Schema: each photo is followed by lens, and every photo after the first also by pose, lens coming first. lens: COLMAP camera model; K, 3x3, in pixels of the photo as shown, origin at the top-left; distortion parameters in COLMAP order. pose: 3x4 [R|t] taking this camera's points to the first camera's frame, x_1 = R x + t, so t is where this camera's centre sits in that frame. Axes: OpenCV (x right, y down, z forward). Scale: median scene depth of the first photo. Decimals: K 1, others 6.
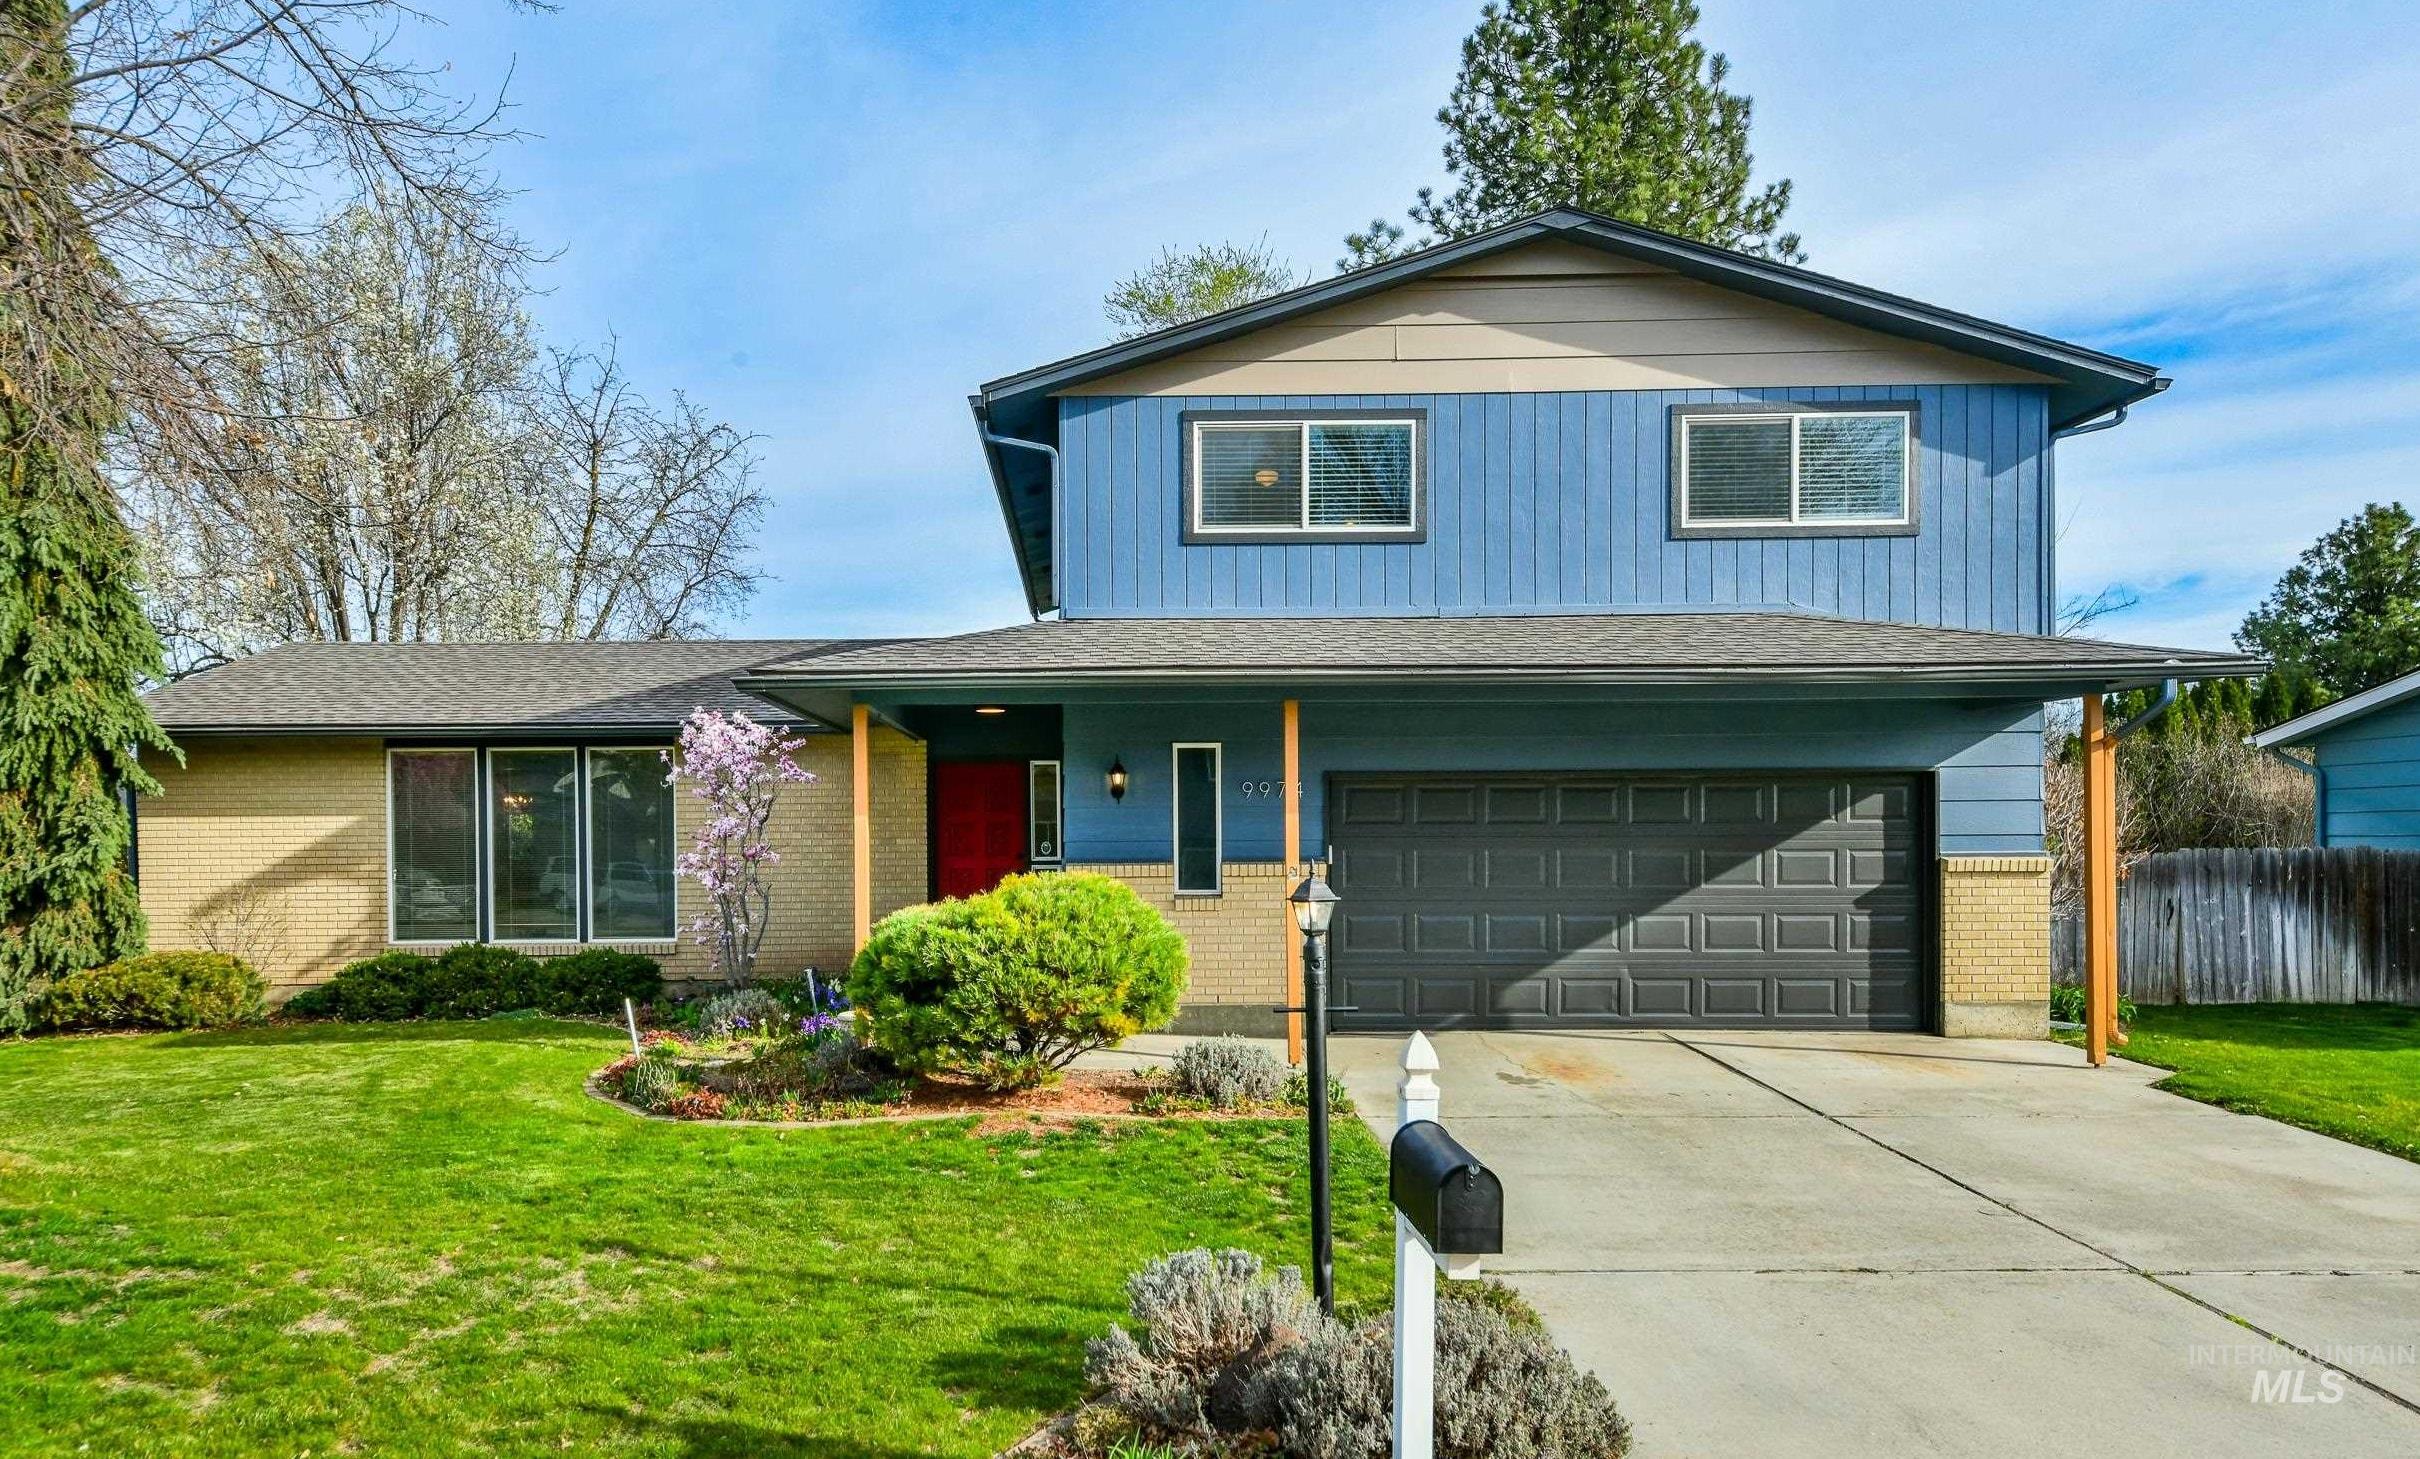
lens RADIAL K [[1613.5, 0, 1208.6], [0, 1613.5, 865.1], [0, 0, 1]] dist [0.007376, 0.001895]
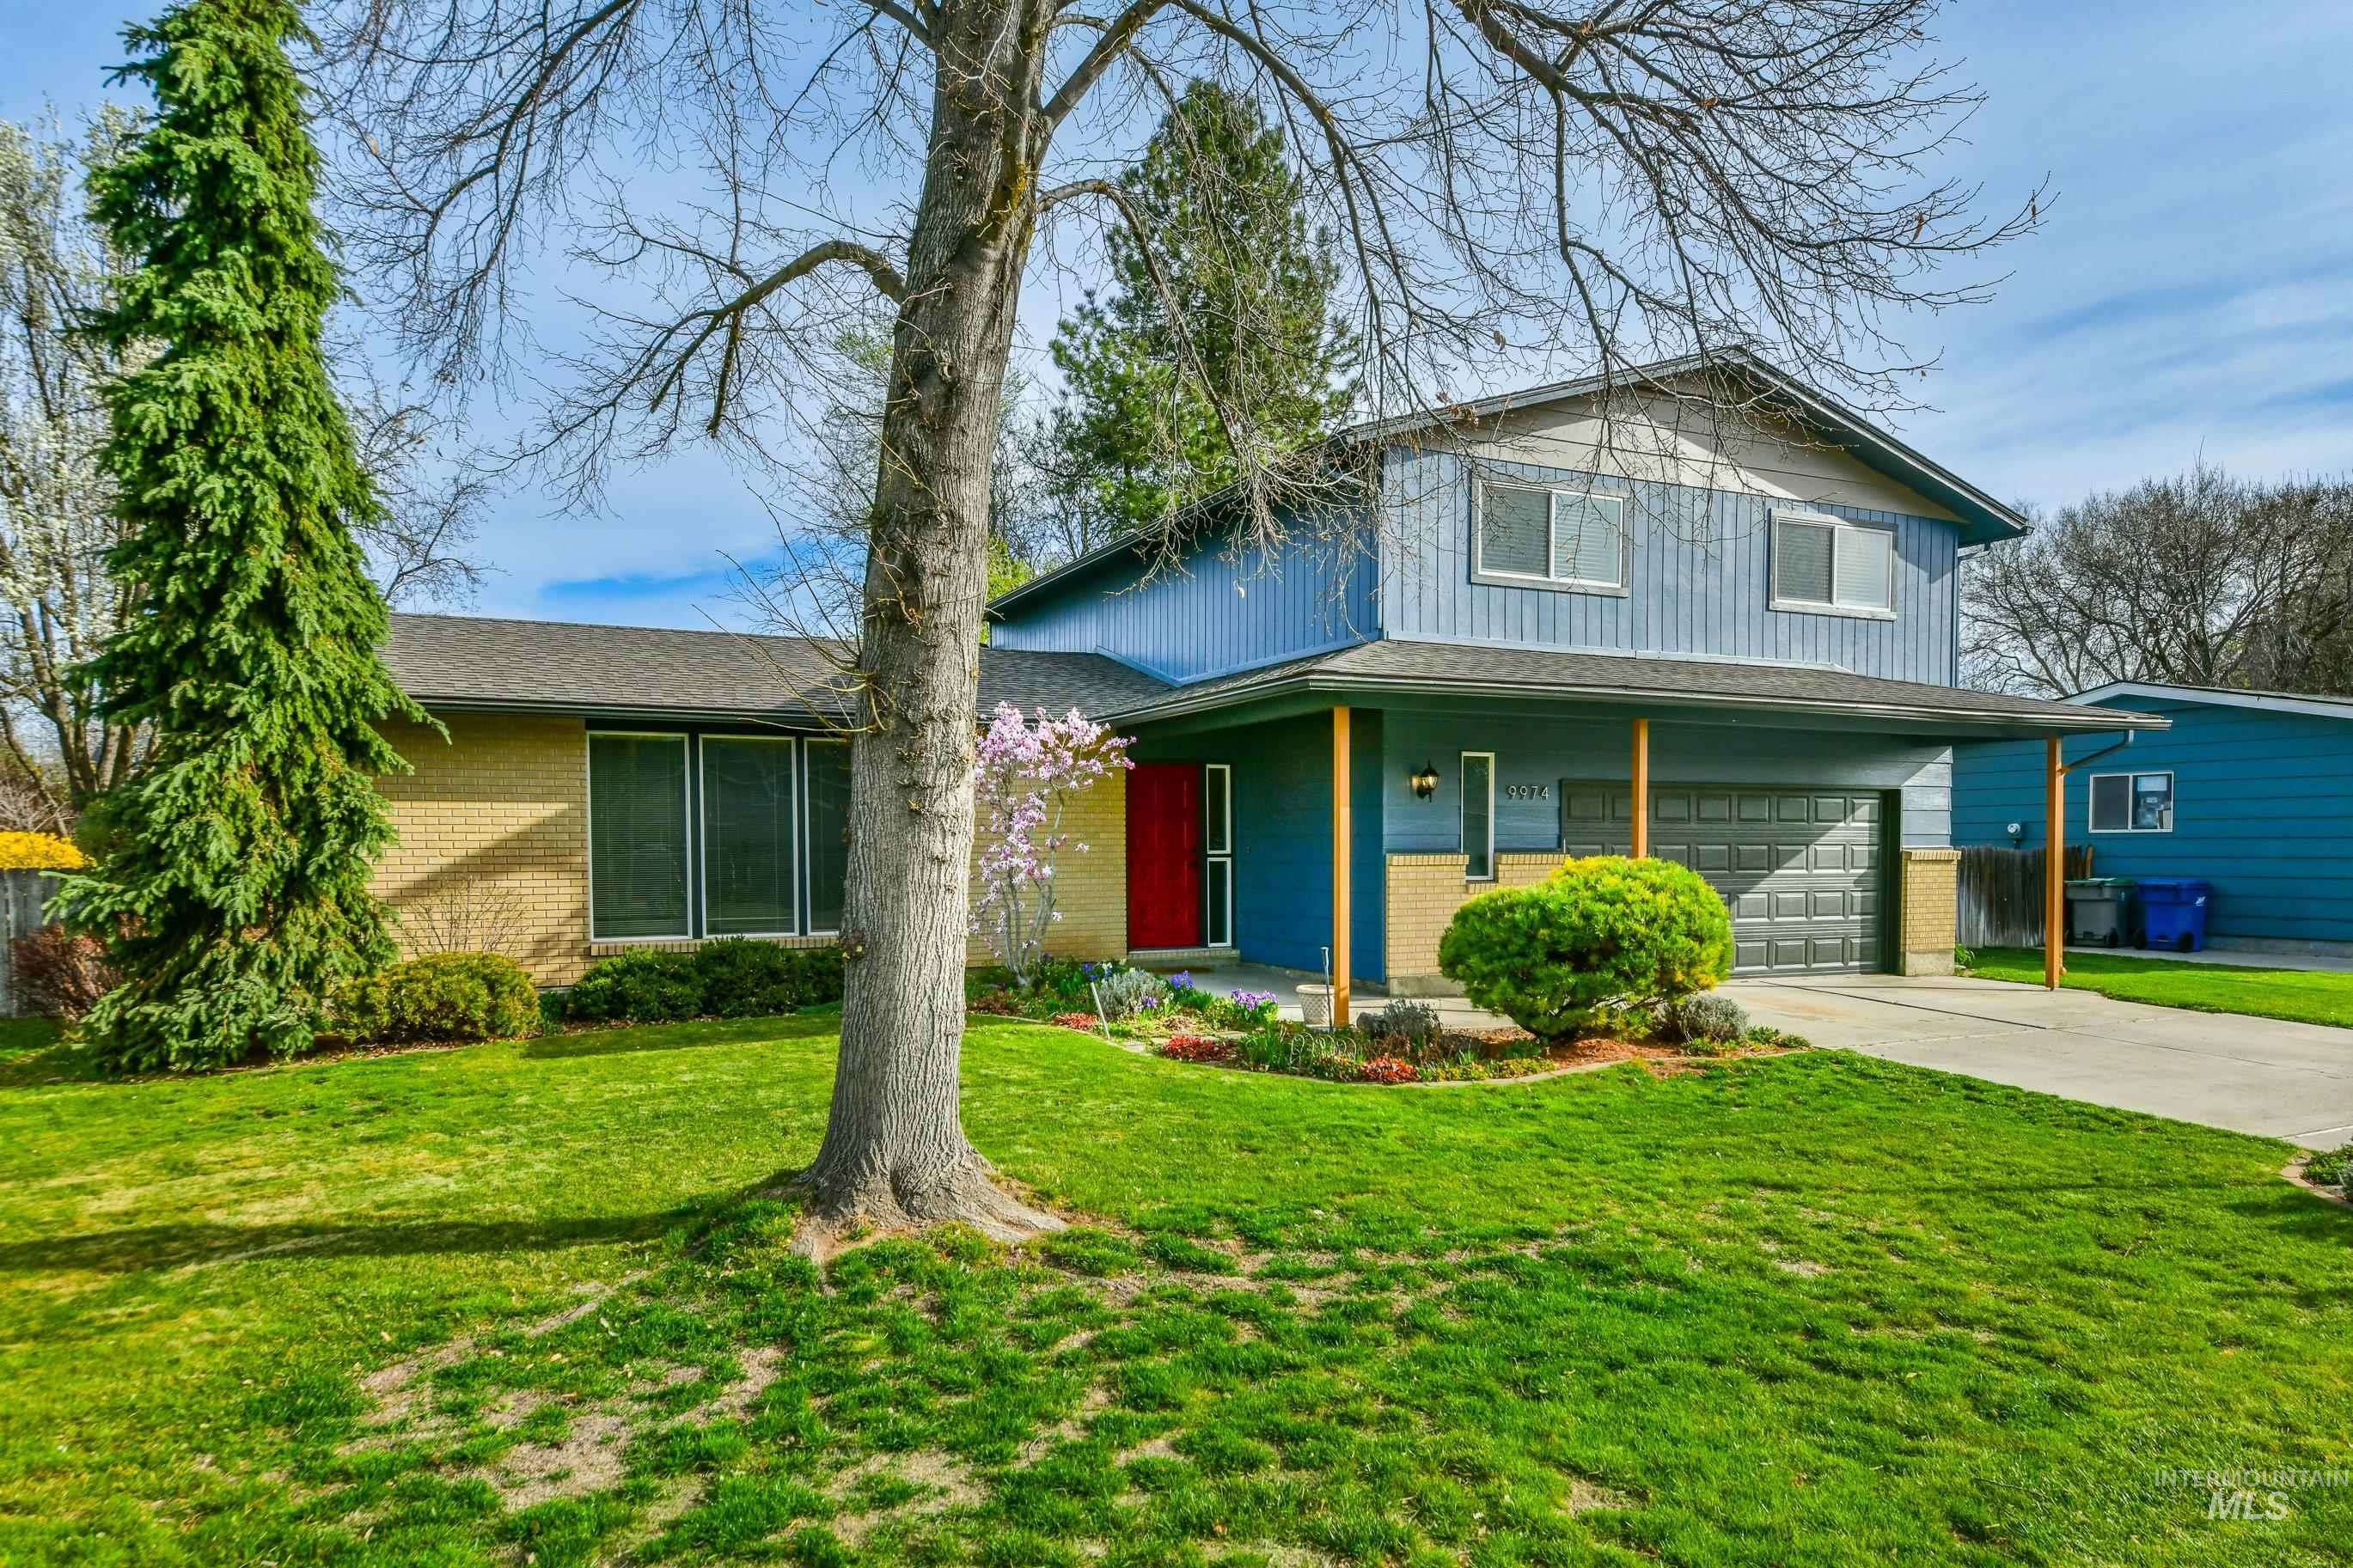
lens RADIAL K [[1367.3, 0, 1174.5], [0, 1367.3, 889.3], [0, 0, 1]] dist [0.009825, 0.000907]
pose [[0.910138, -0.008983, 0.414207, -0.685323], [0.003321, 0.999891, 0.014387, 0.010976], [-0.414291, -0.011719, 0.910069, 0.188789]]
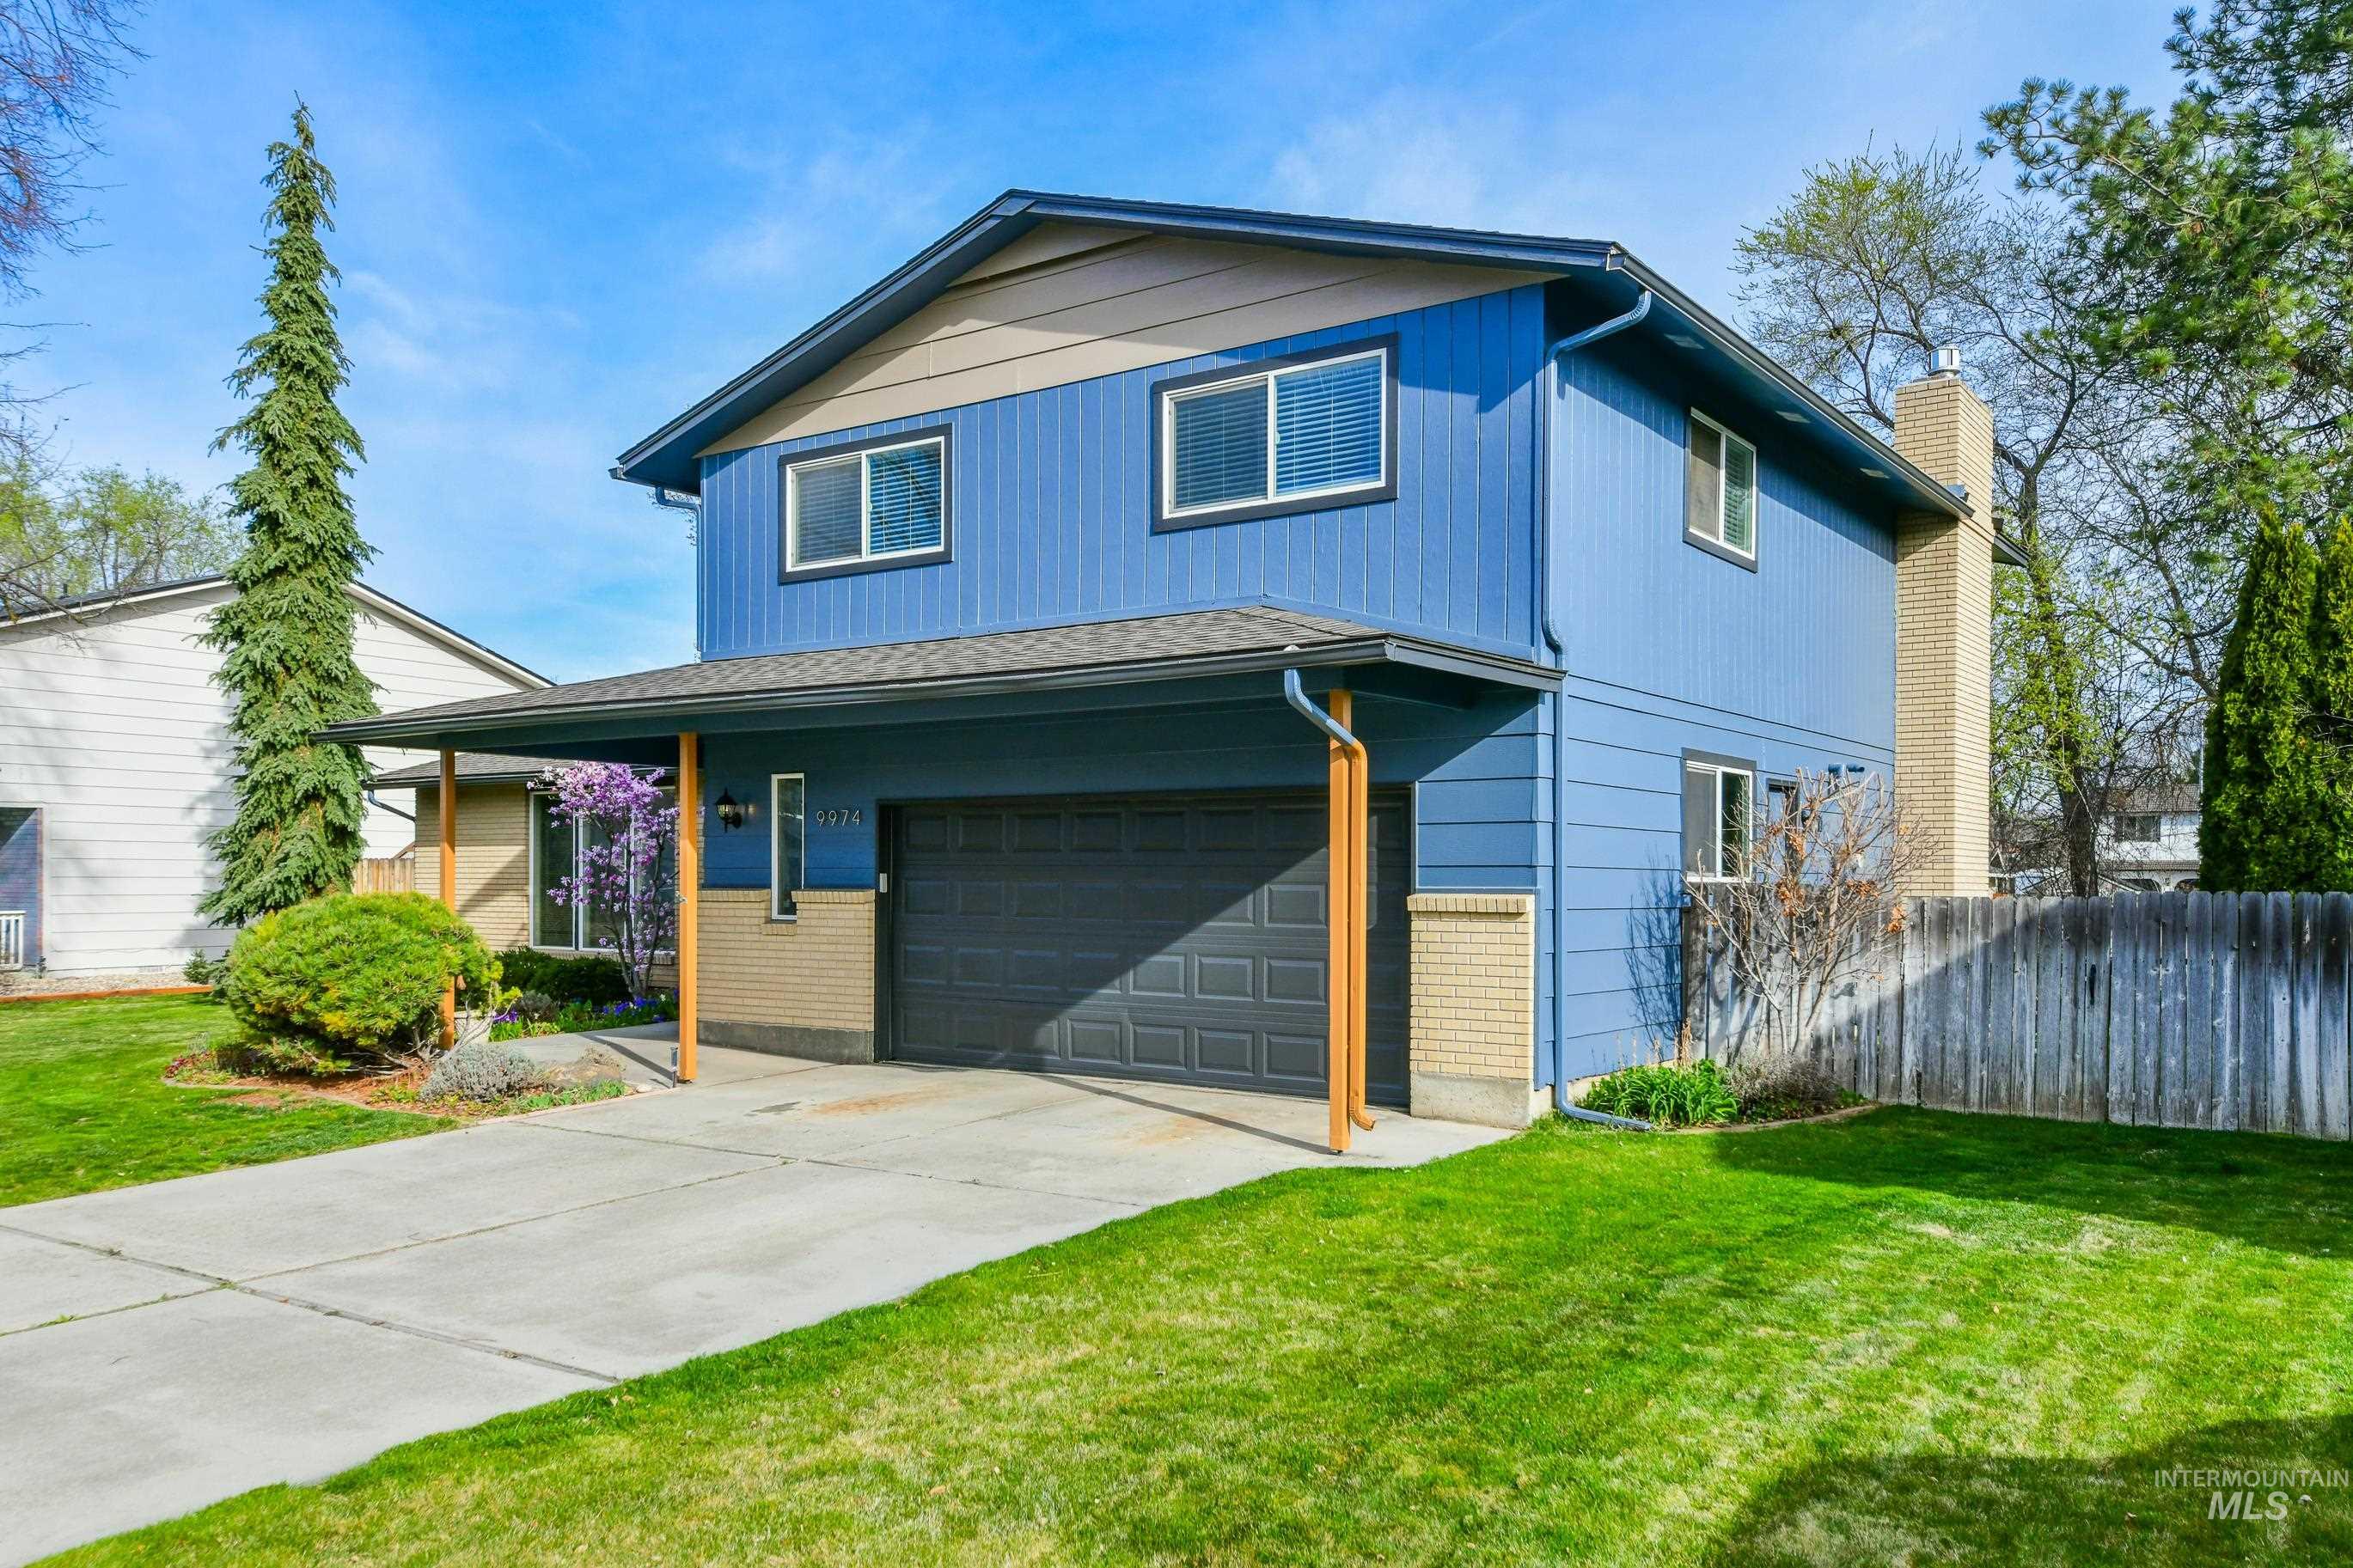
lens RADIAL K [[1764.7, 0, 1163.6], [0, 1764.7, 898.7], [0, 0, 1]] dist [0.039301, -0.000527]
pose [[0.825084, 0.016009, -0.564783, 0.825660], [-0.018364, 0.999830, 0.001513, -0.001262], [0.564711, 0.009123, 0.825238, 0.193972]]
